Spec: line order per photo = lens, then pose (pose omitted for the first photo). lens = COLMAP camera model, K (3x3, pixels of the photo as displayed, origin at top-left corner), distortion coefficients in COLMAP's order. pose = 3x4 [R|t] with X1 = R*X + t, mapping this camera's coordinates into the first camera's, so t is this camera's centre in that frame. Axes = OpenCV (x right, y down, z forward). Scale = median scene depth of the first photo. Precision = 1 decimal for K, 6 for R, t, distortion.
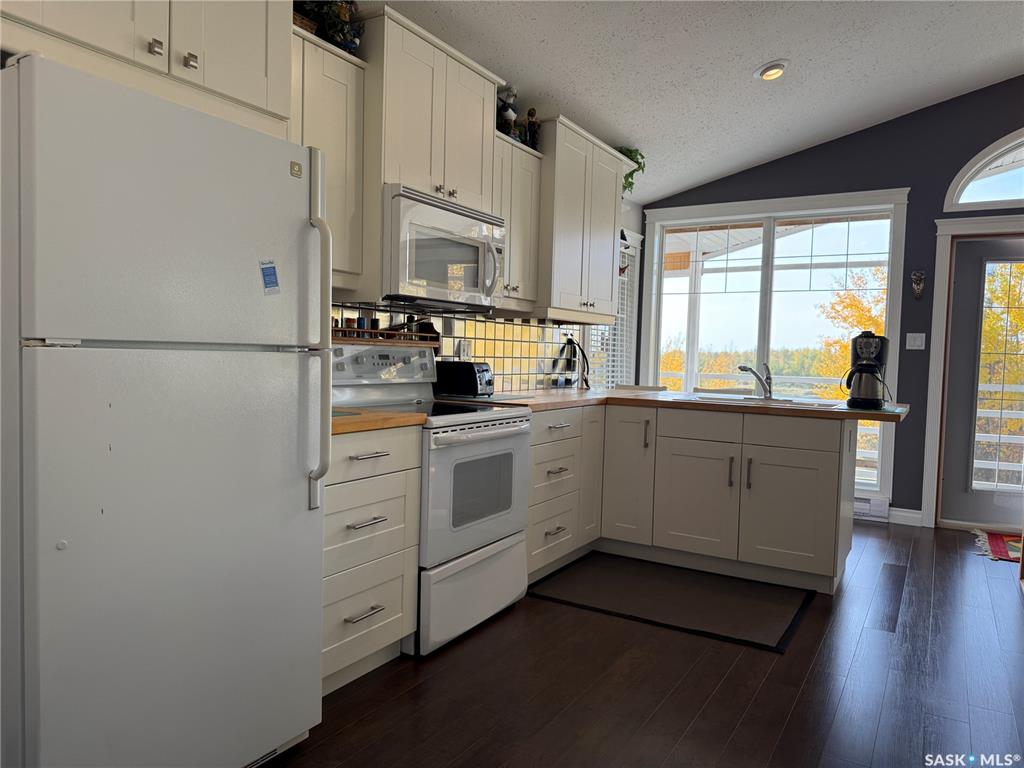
lens RADIAL K [[722.1, 0, 513.1], [0, 722.1, 388.3], [0, 0, 1]] dist [0.115255, -0.184650]
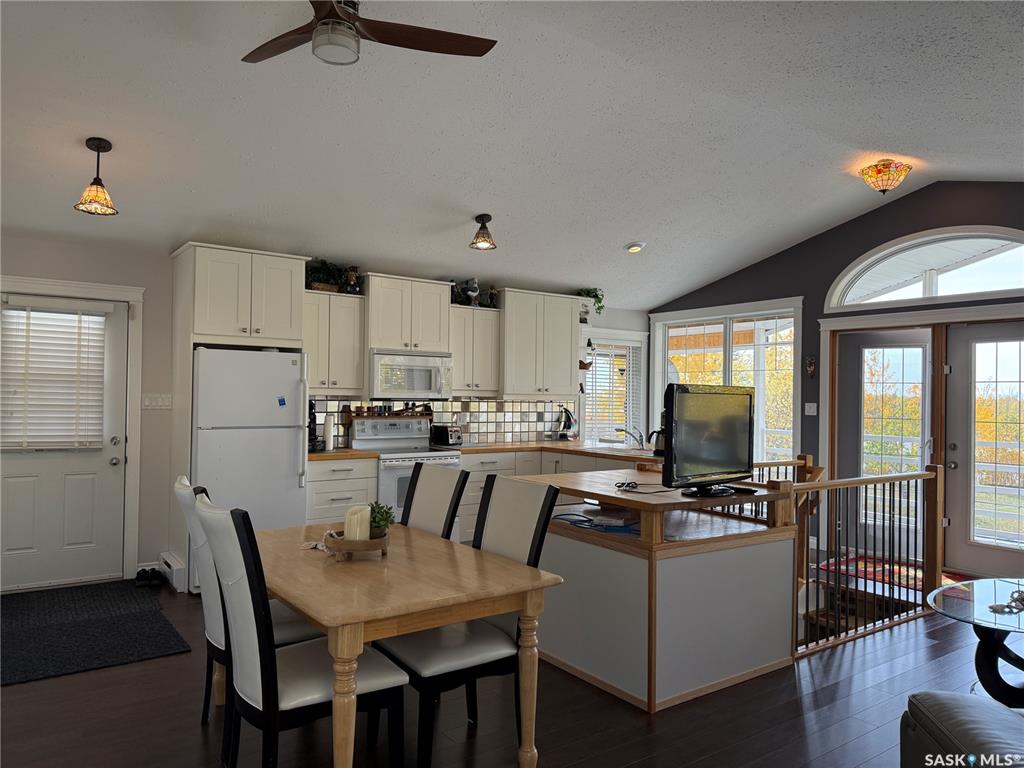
lens RADIAL K [[722.1, 0, 513.1], [0, 722.1, 388.3], [0, 0, 1]] dist [0.115255, -0.184650]
pose [[0.915374, -0.018770, -0.402166, 0.601903], [-0.007804, 0.997898, -0.064337, -0.011569], [0.402528, 0.062031, 0.913304, -0.453221]]
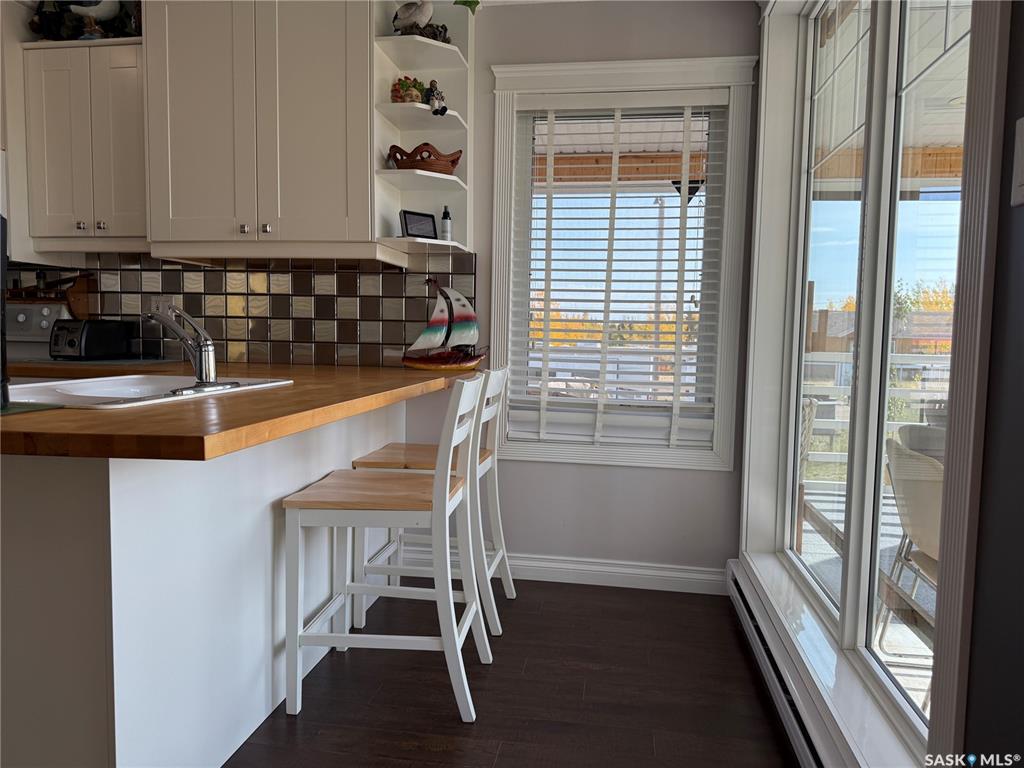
lens RADIAL K [[722.1, 0, 513.1], [0, 722.1, 388.3], [0, 0, 1]] dist [0.115255, -0.184650]
pose [[0.366622, 0.051356, -0.928952, 0.666717], [-0.055807, 0.997891, 0.033142, -0.011247], [0.928695, 0.039692, 0.368715, 0.847871]]
